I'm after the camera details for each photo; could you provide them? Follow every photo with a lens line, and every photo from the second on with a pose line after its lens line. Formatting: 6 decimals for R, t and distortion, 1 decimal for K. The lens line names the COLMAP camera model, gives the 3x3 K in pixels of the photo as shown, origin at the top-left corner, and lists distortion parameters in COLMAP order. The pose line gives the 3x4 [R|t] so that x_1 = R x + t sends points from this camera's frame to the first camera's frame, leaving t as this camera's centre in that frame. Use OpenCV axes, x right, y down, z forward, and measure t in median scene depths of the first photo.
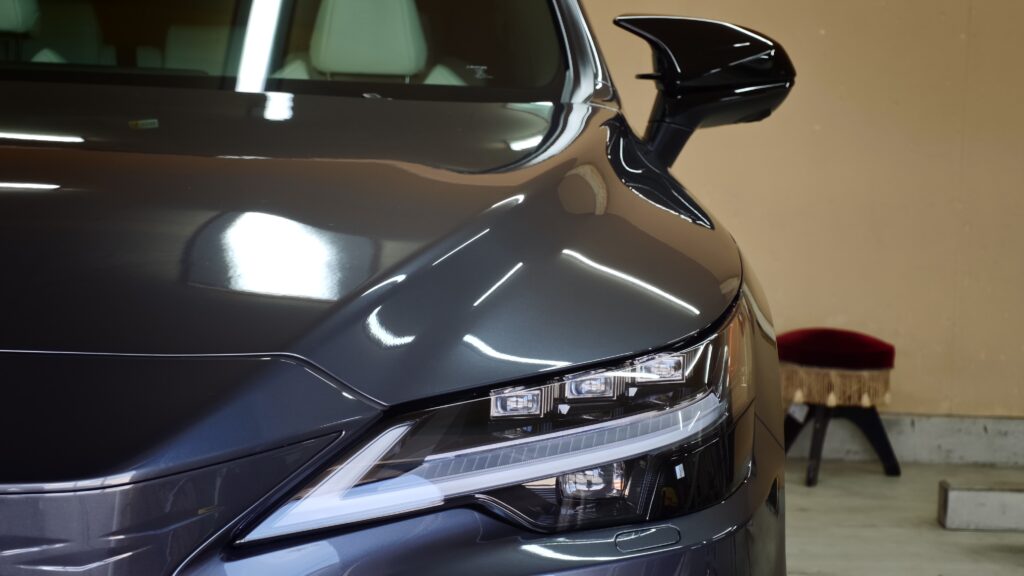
lens RADIAL K [[2353.8, 0, 512.0], [0, 2353.8, 288.0], [0, 0, 1]] dist [0.240445, -0.086113]
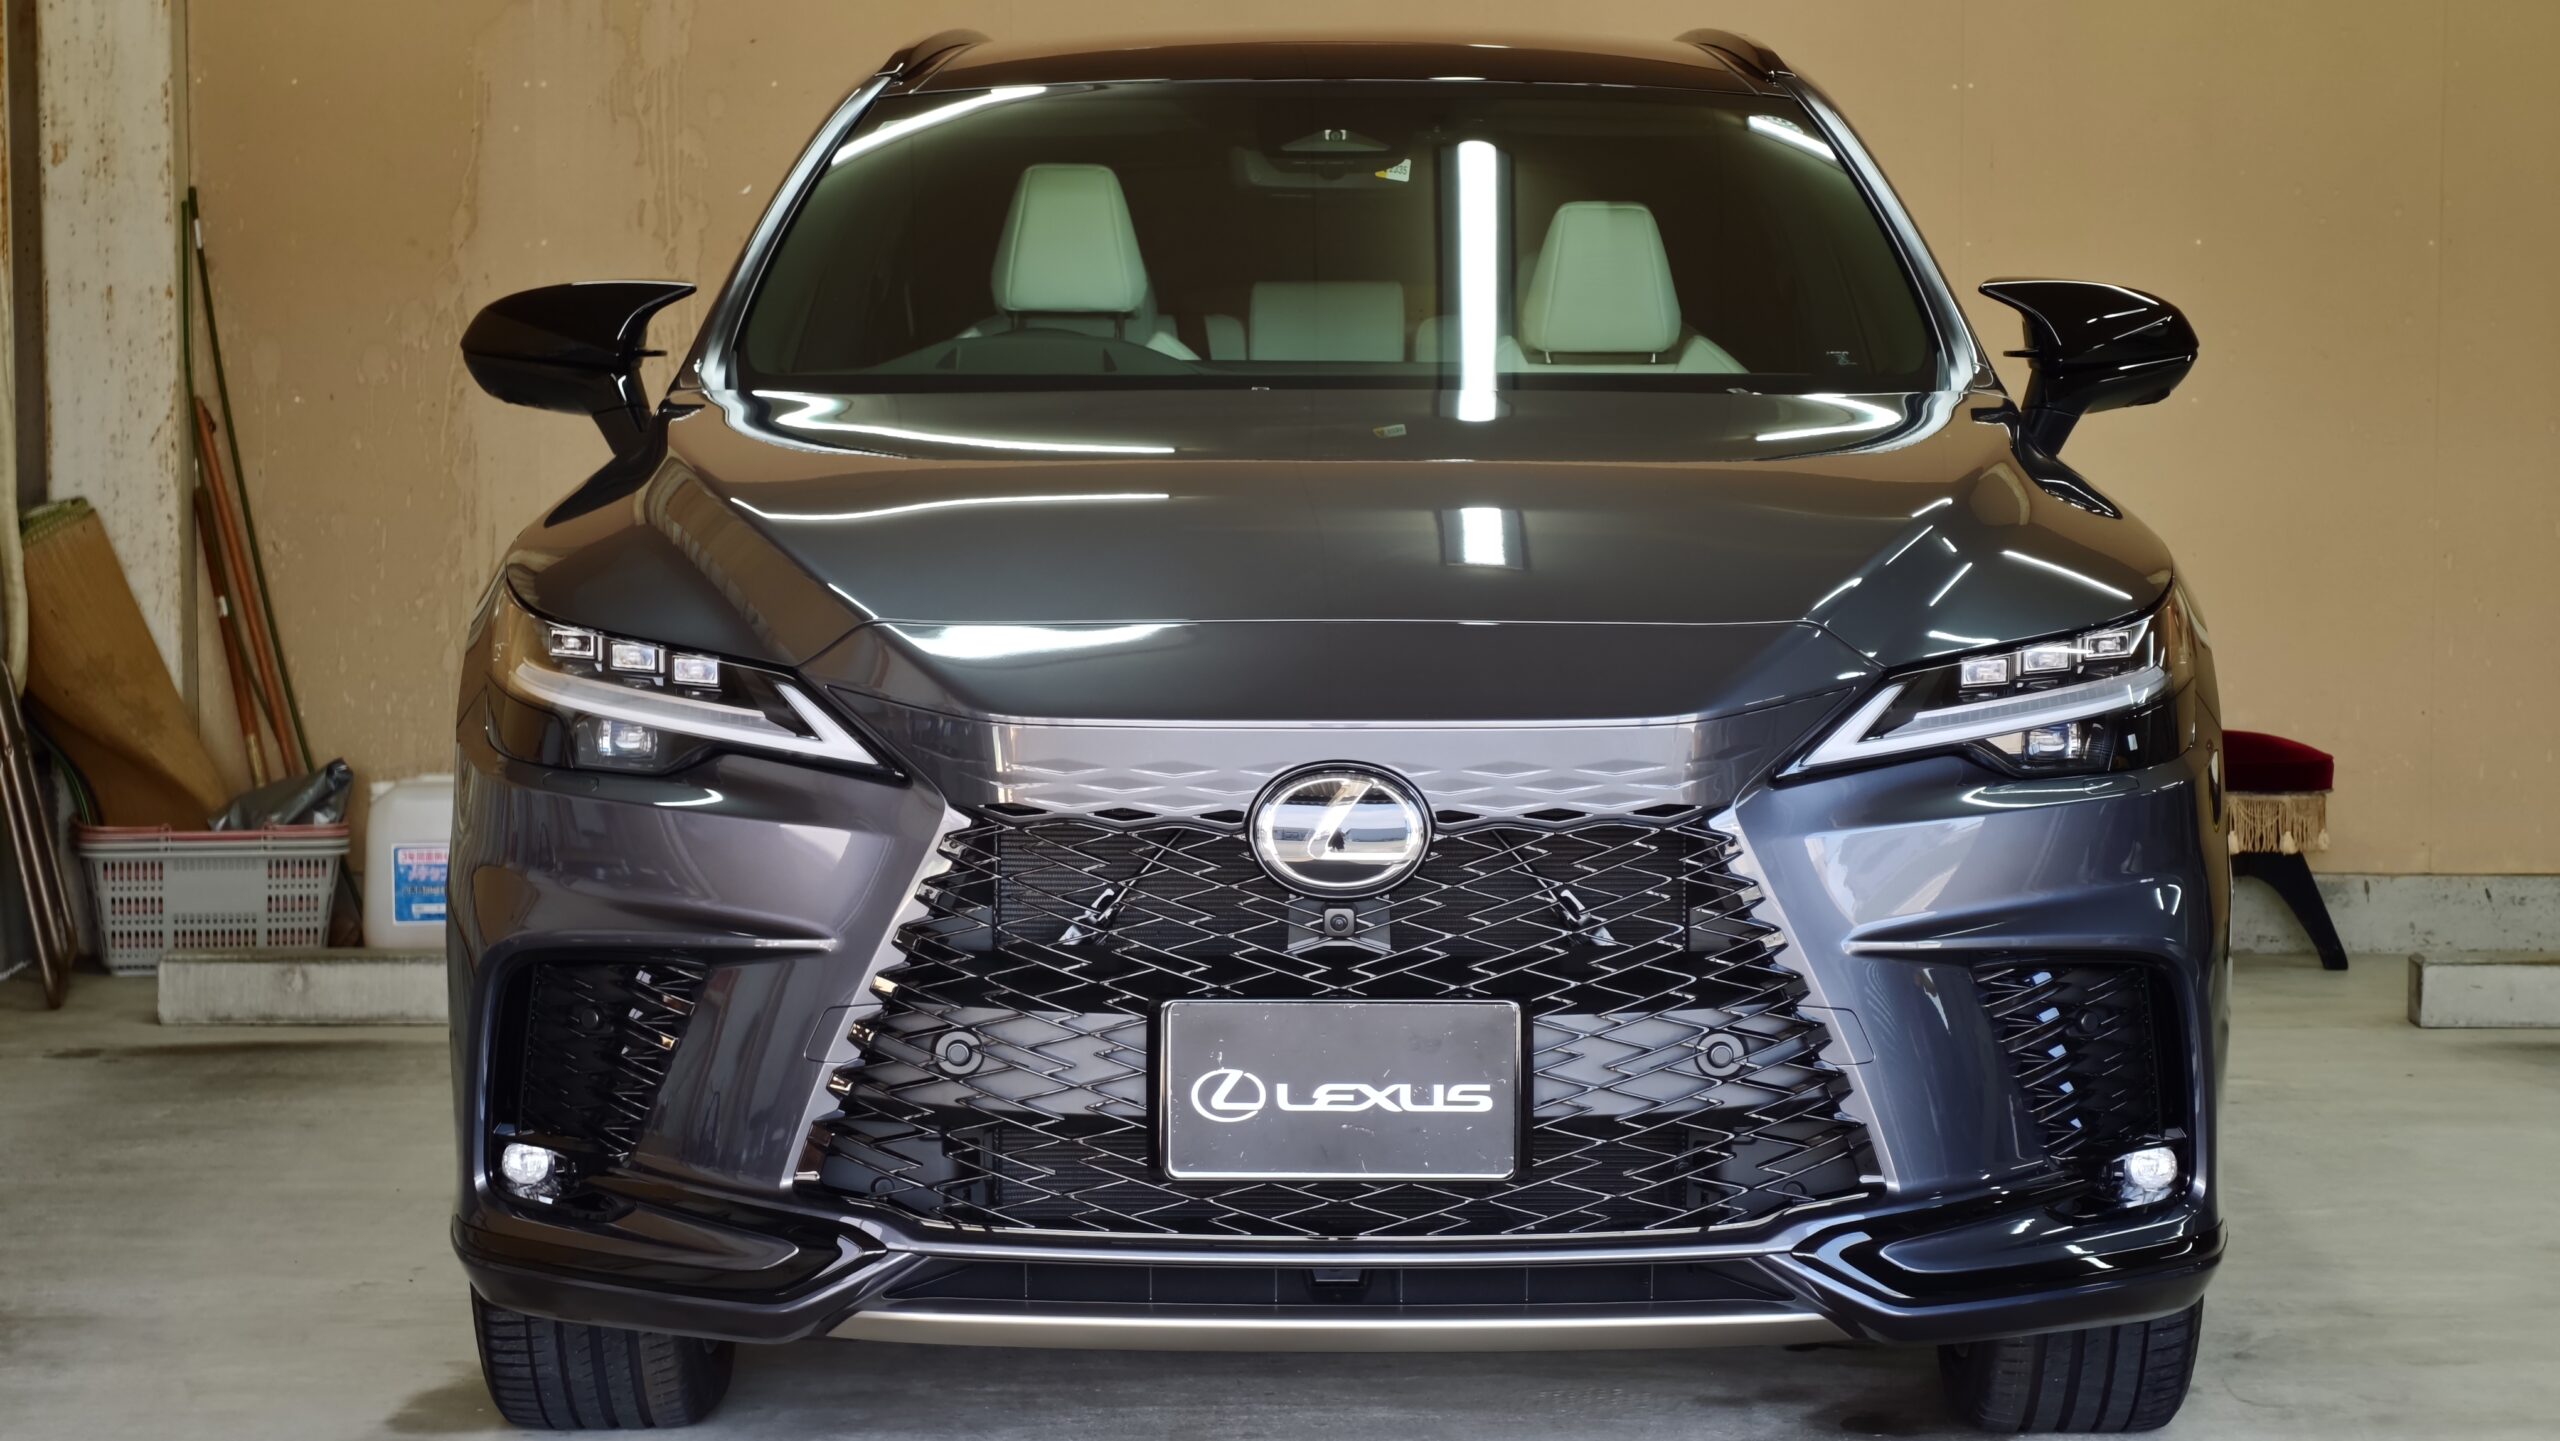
lens RADIAL K [[5884.5, 0, 1280.0], [0, 5884.5, 720.5], [0, 0, 1]] dist [0.240445, -0.086113]
pose [[0.999498, -0.027738, -0.015292, -0.134955], [0.027500, 0.999500, -0.015580, 0.049823], [0.015716, 0.015151, 0.999762, -0.834770]]
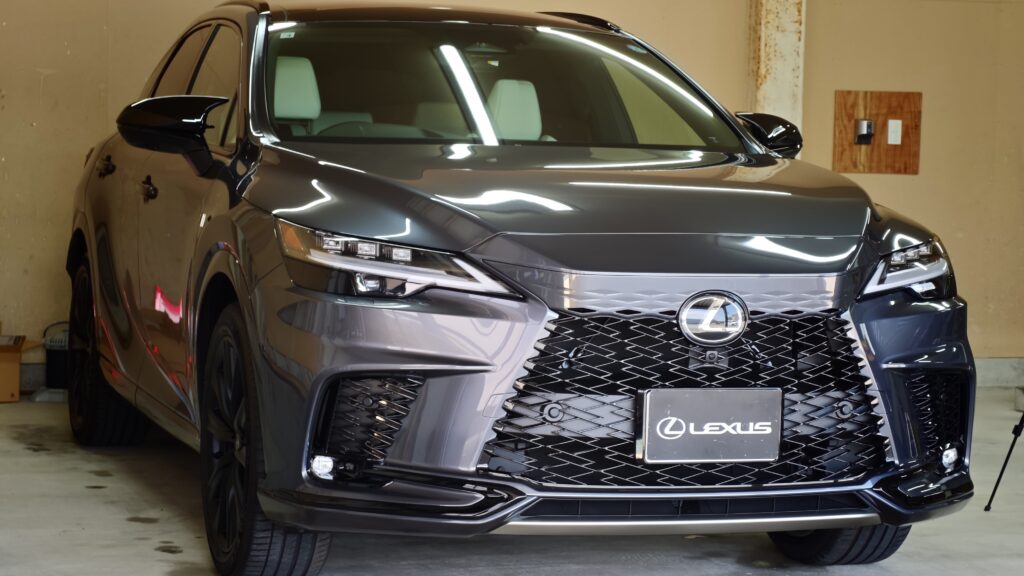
lens RADIAL K [[2353.8, 0, 512.0], [0, 2353.8, 288.0], [0, 0, 1]] dist [0.240445, -0.086113]
pose [[0.952531, -0.023834, 0.303507, -0.601085], [0.031737, 0.999273, -0.021132, 0.060359], [-0.302783, 0.029761, 0.952595, -0.718980]]
